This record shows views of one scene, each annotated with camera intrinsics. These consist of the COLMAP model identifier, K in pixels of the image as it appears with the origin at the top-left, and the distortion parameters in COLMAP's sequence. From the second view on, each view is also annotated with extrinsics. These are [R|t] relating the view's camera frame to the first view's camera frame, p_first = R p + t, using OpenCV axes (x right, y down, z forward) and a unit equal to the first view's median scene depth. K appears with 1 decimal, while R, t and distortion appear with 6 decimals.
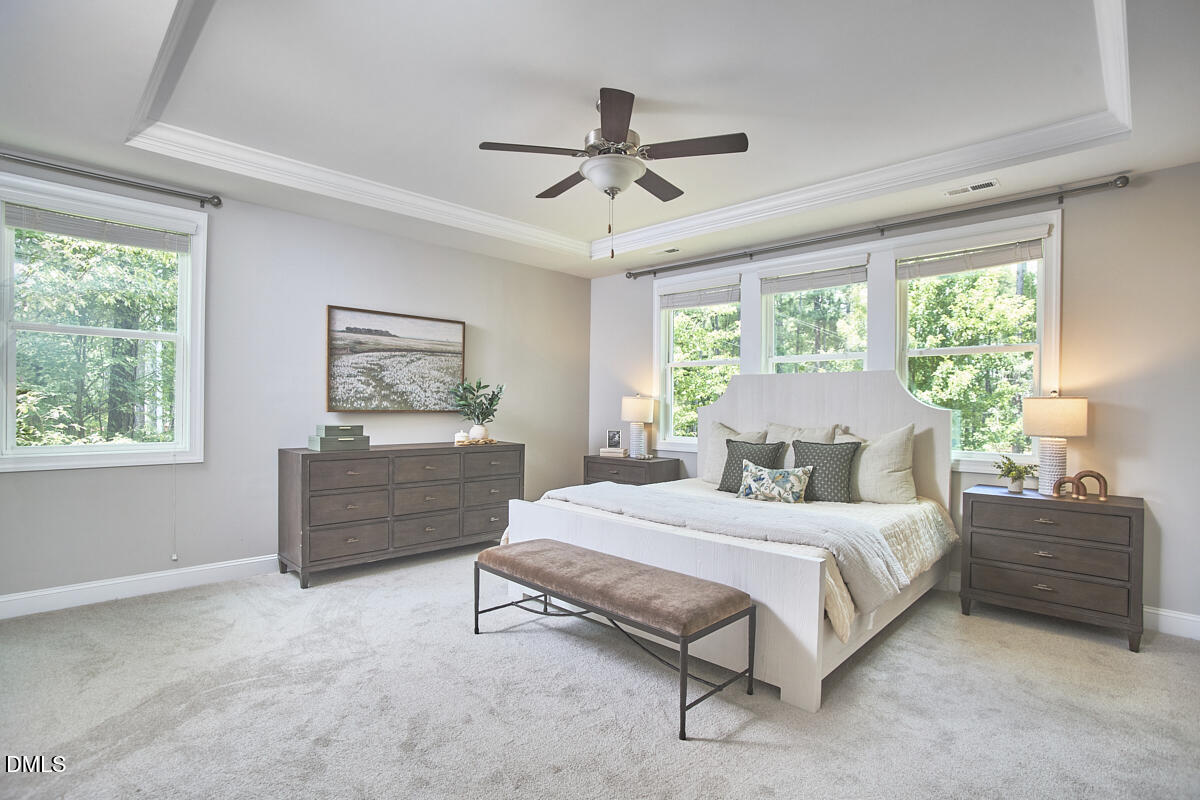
lens RADIAL K [[573.7, 0, 592.5], [0, 573.7, 403.0], [0, 0, 1]] dist [-0.026747, 0.000086]
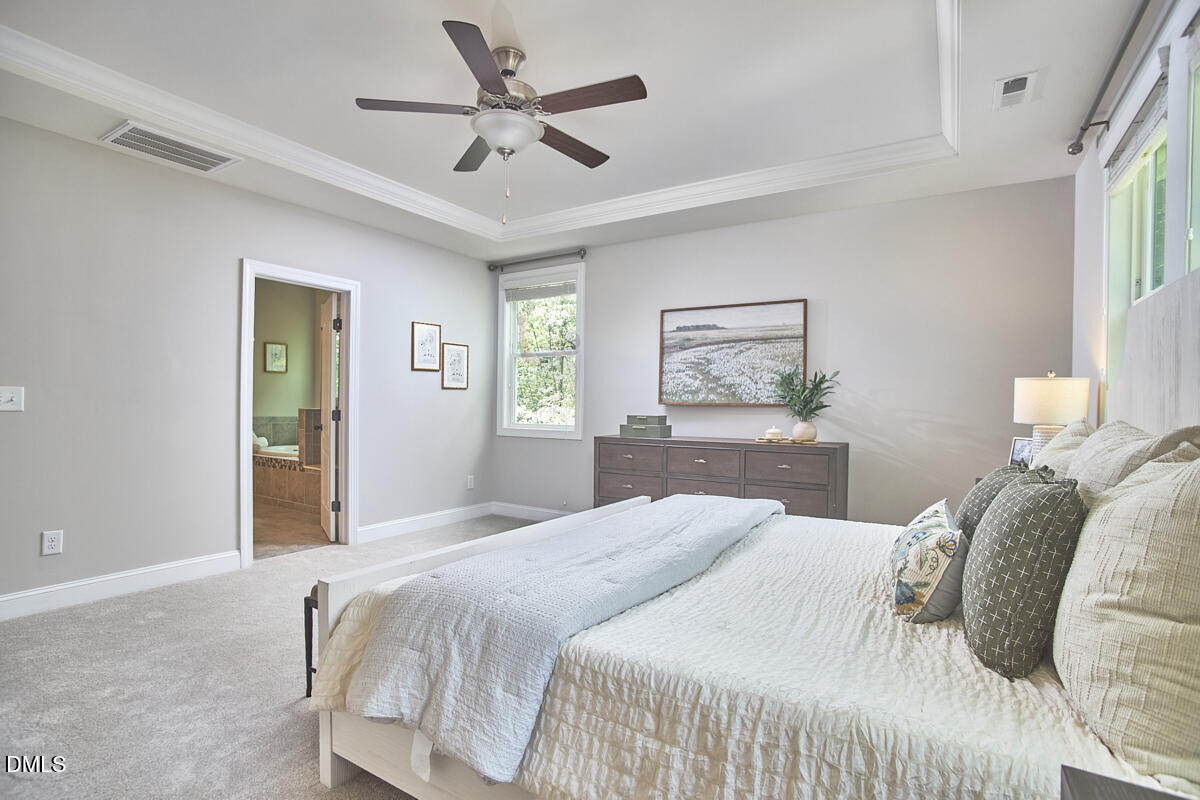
lens RADIAL K [[573.7, 0, 590.5], [0, 573.7, 401.8], [0, 0, 1]] dist [-0.026747, 0.000086]
pose [[0.224815, -0.009454, -0.974356, 0.574210], [-0.008328, 0.999898, -0.011624, 0.023831], [0.974366, 0.010728, 0.224713, 0.561183]]
